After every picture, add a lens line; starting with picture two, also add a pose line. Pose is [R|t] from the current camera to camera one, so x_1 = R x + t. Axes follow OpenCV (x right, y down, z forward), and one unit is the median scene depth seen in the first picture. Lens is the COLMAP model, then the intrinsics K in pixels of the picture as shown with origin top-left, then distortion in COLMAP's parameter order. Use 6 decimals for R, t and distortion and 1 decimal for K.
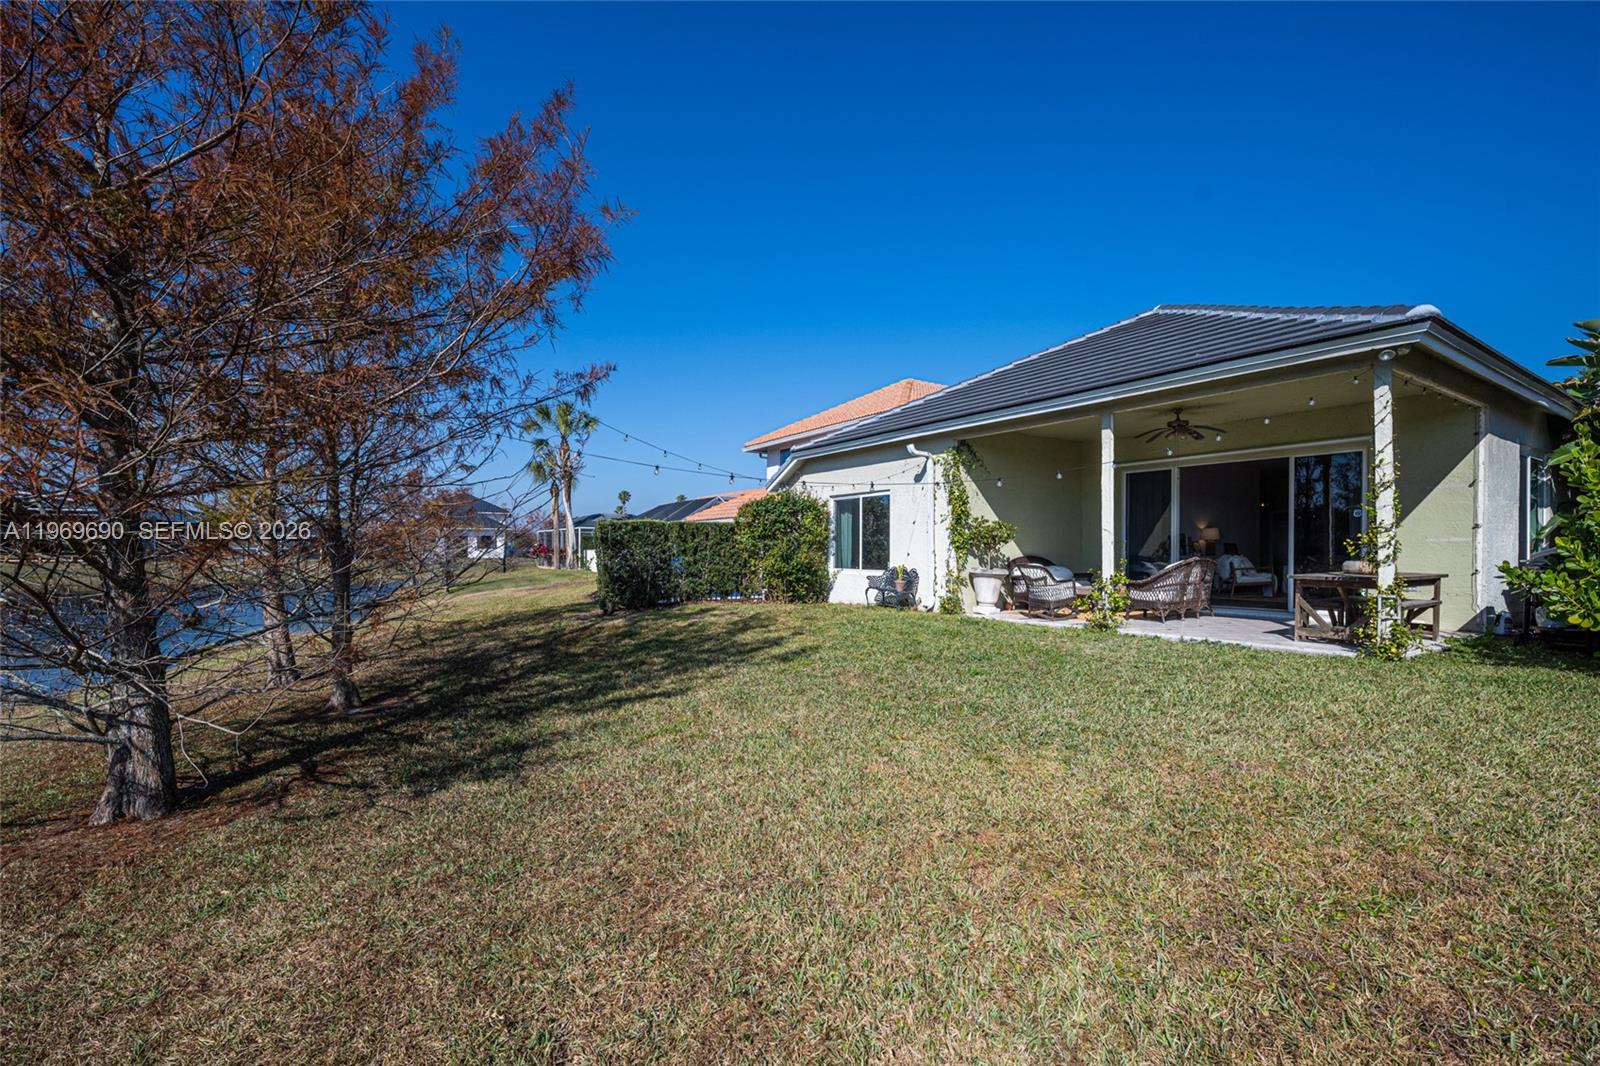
lens RADIAL K [[640.9, 0, 801.3], [0, 640.9, 540.7], [0, 0, 1]] dist [0.012485, -0.000161]
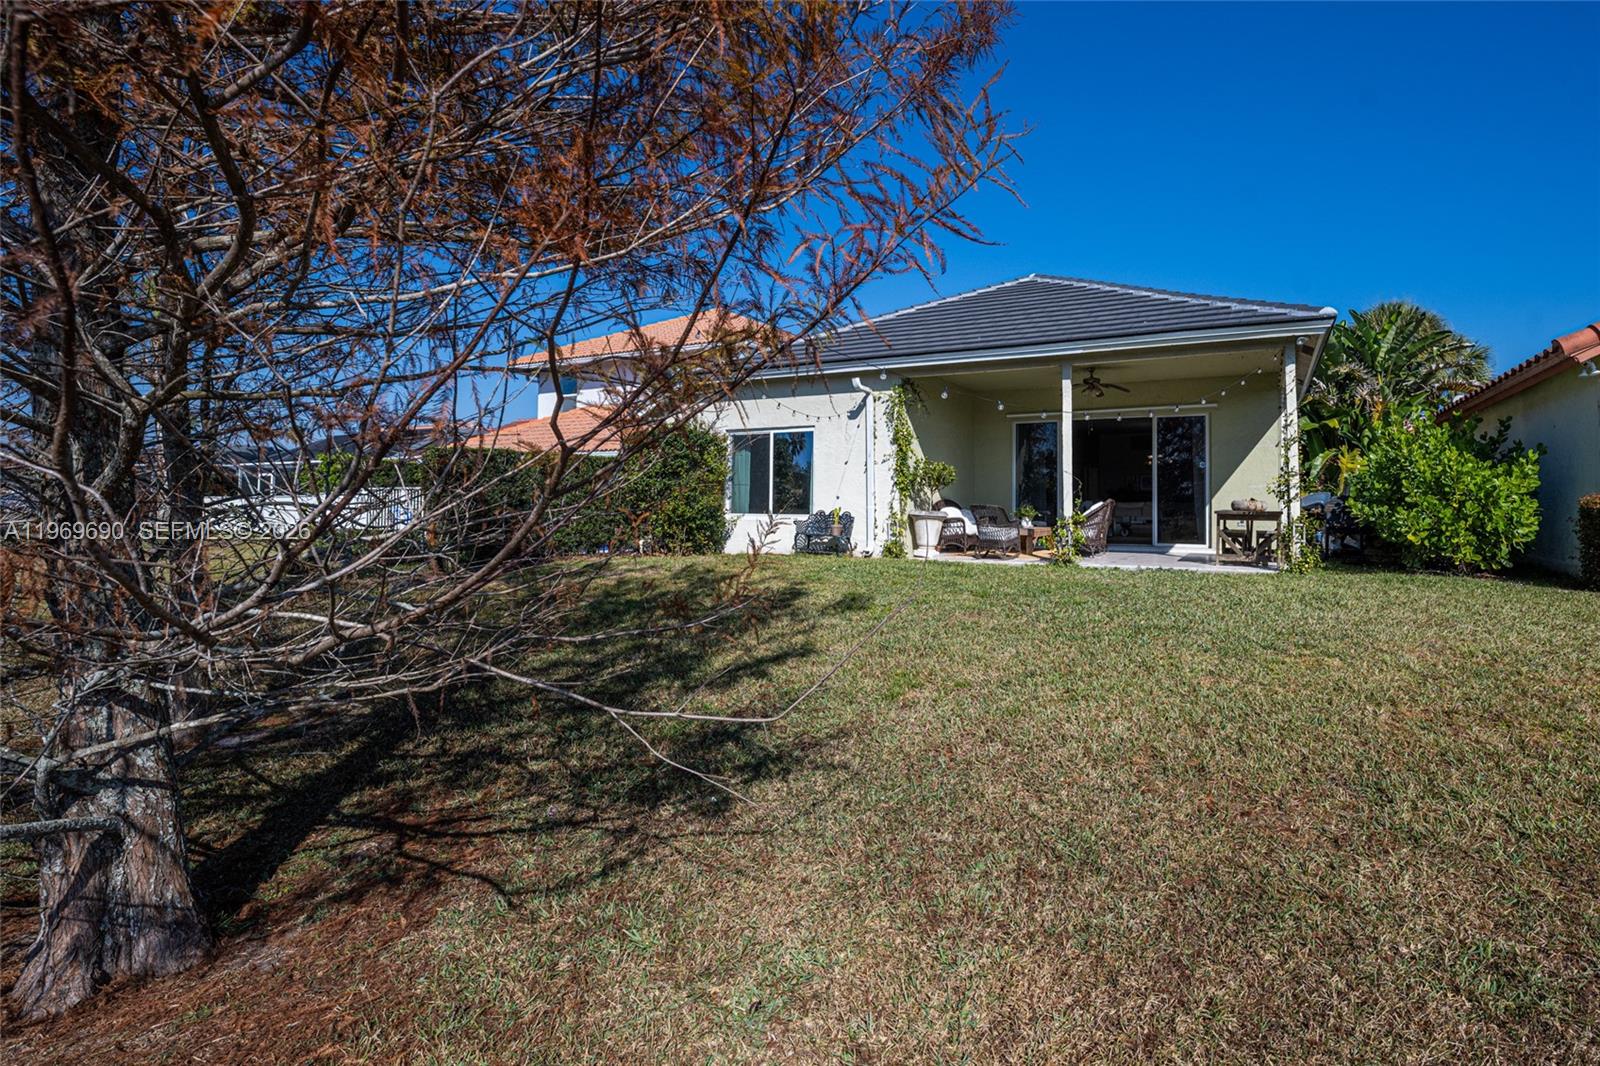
lens RADIAL K [[716.1, 0, 801.5], [0, 716.1, 483.8], [0, 0, 1]] dist [0.004151, 0.000616]
pose [[0.874755, 0.022689, 0.484033, -0.405787], [-0.012776, 0.999636, -0.023770, 0.030133], [-0.484396, 0.014609, 0.874727, 0.132966]]
